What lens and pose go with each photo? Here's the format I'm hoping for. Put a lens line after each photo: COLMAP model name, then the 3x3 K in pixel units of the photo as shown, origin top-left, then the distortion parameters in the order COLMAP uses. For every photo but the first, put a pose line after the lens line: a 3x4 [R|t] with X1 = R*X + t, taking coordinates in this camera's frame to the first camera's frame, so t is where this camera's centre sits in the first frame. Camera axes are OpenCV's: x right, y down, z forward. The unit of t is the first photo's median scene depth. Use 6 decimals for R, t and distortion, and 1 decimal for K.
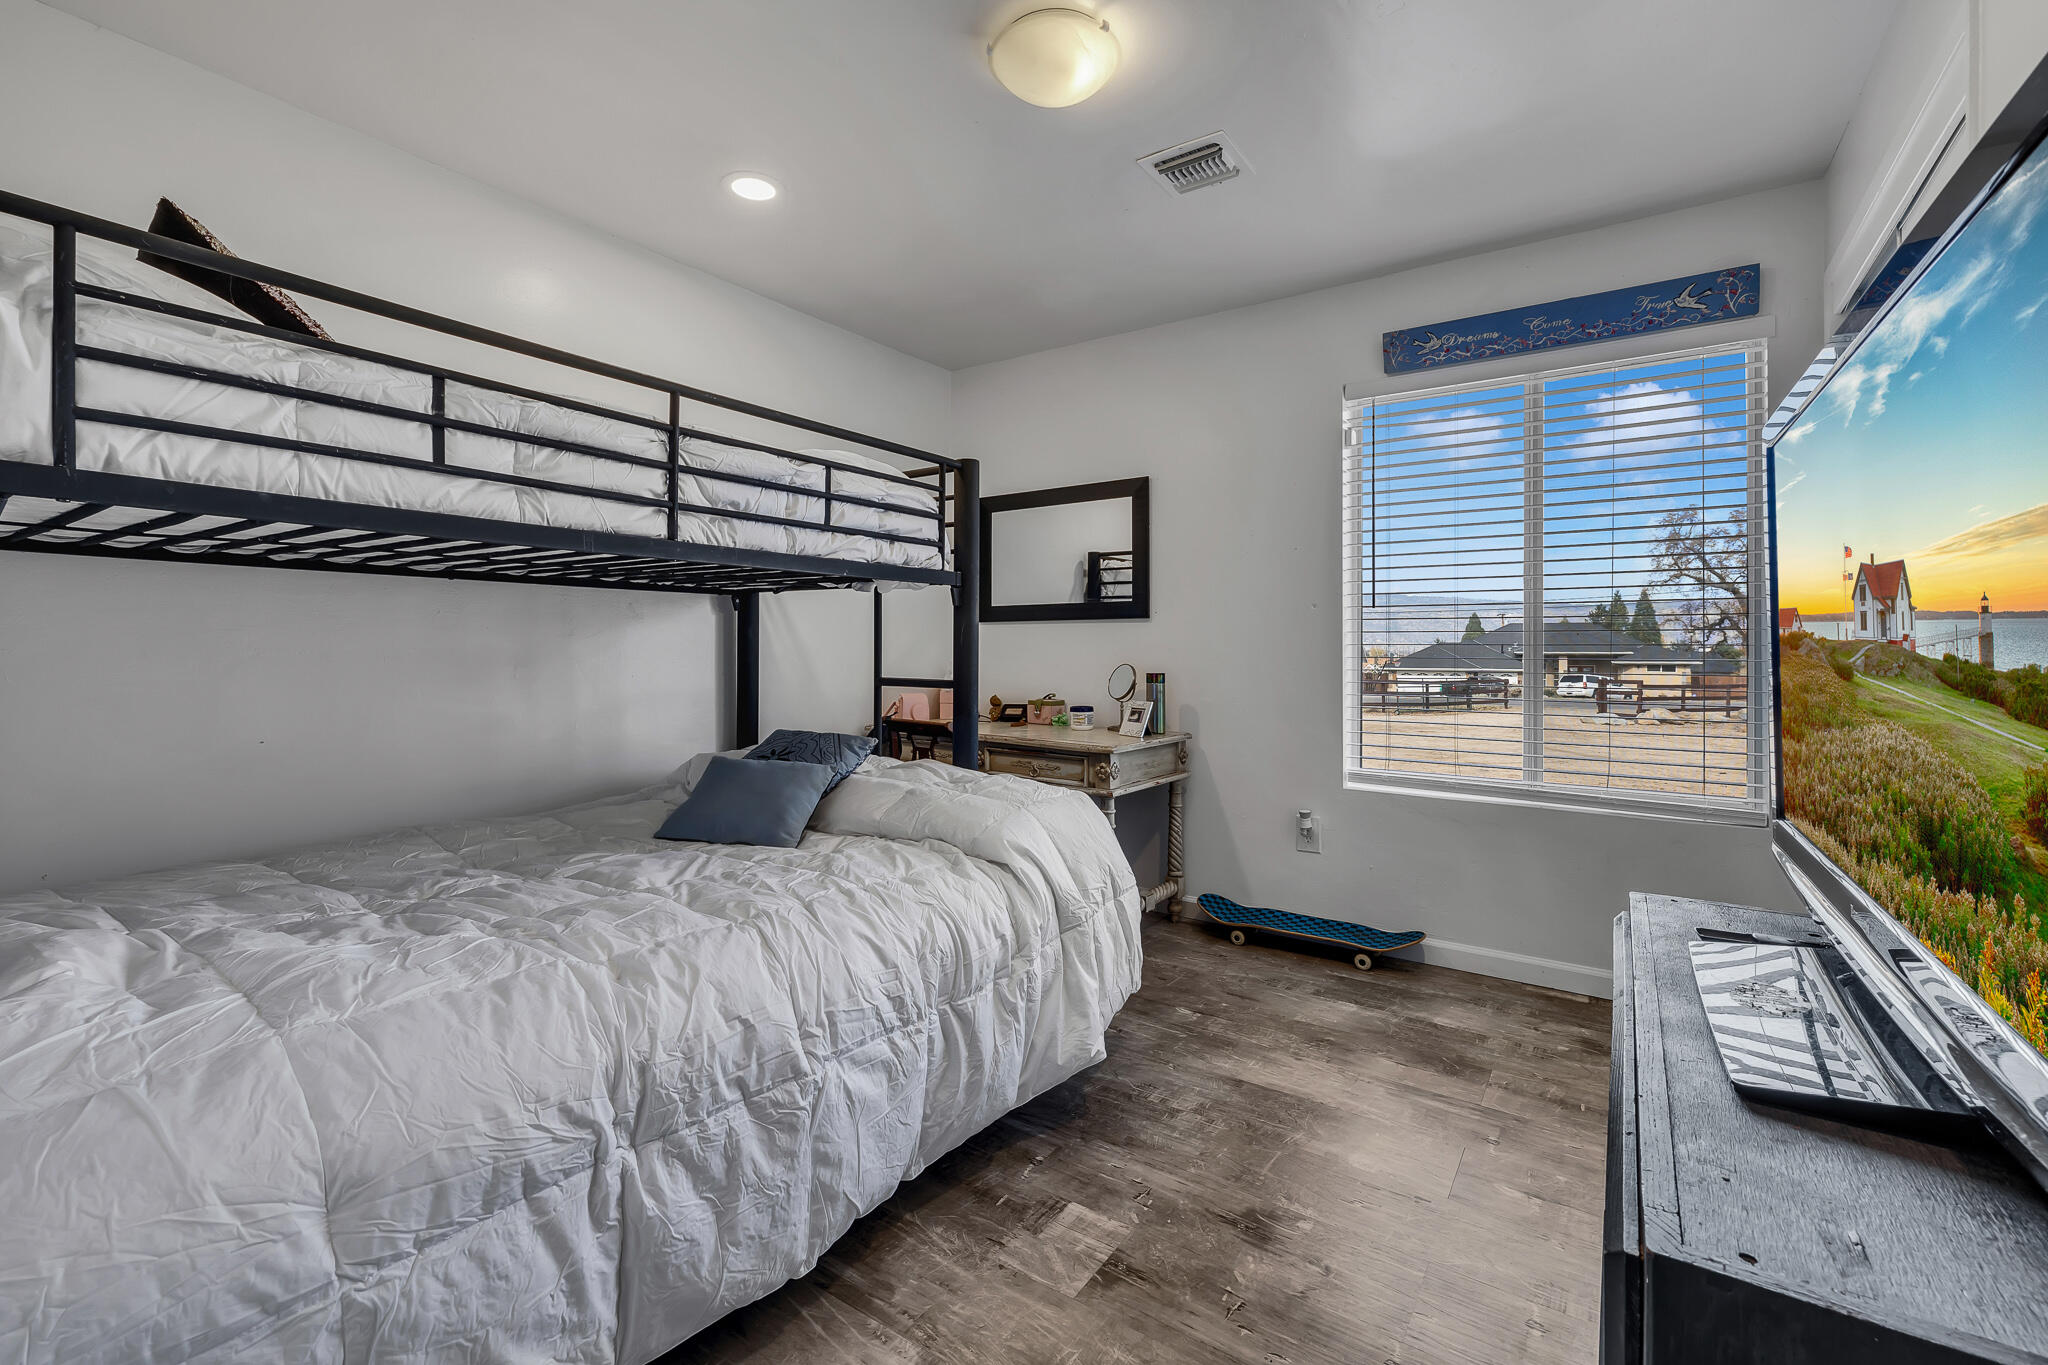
lens RADIAL K [[860.7, 0, 1006.6], [0, 860.7, 672.0], [0, 0, 1]] dist [-0.000138, 0.000018]
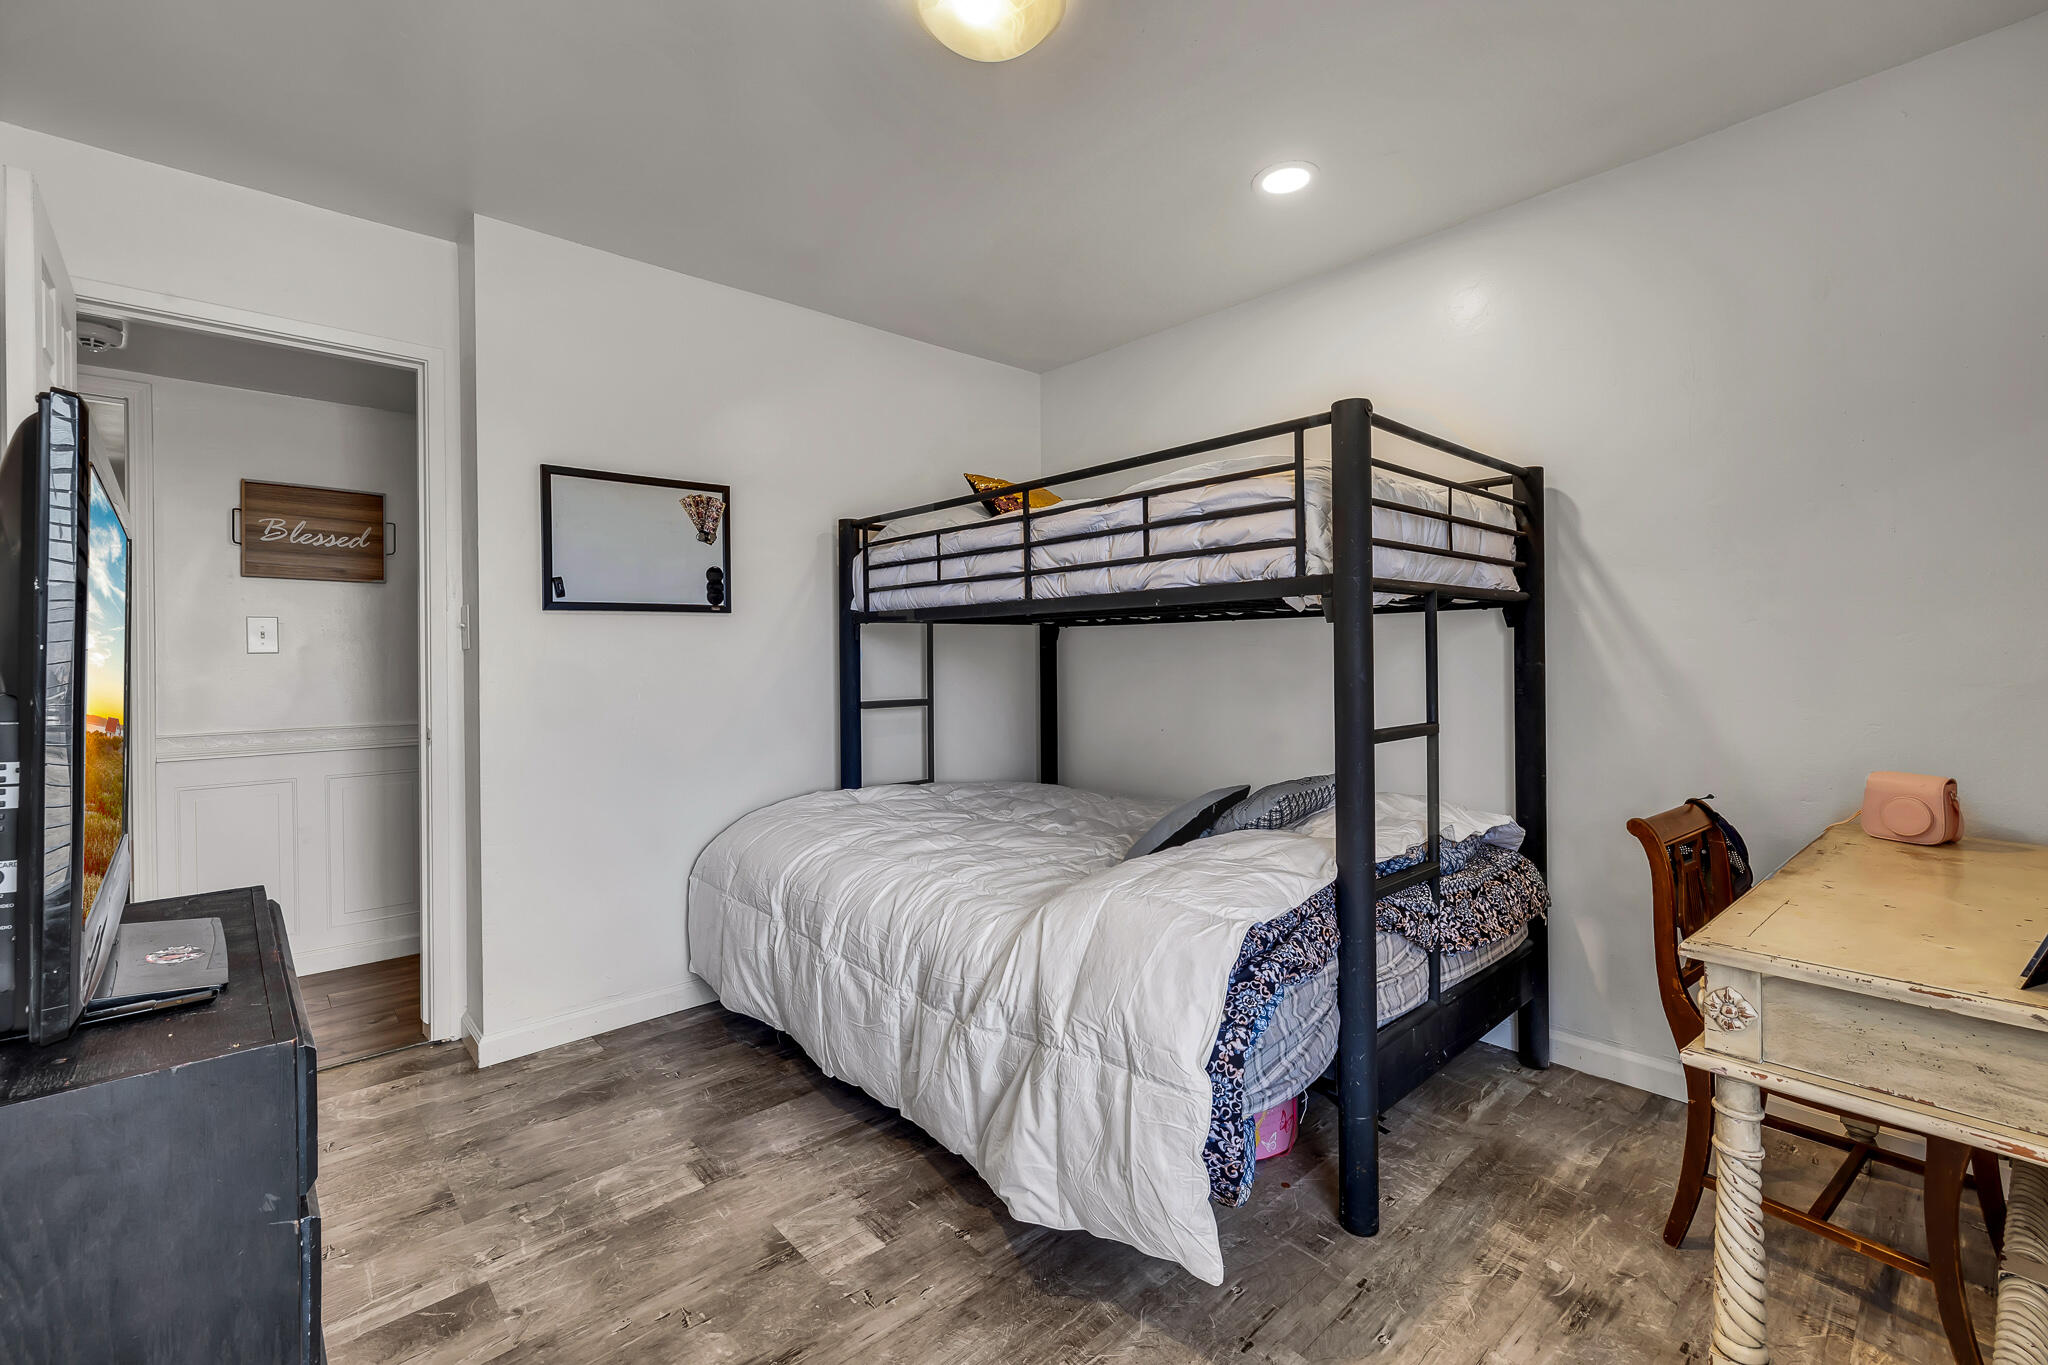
lens RADIAL K [[860.7, 0, 1006.6], [0, 860.7, 672.0], [0, 0, 1]] dist [-0.000138, 0.000018]
pose [[-0.207773, 0.019626, -0.977980, 0.967450], [-0.012863, 0.999657, 0.022794, -0.070243], [0.978093, 0.017315, -0.207449, 1.276667]]
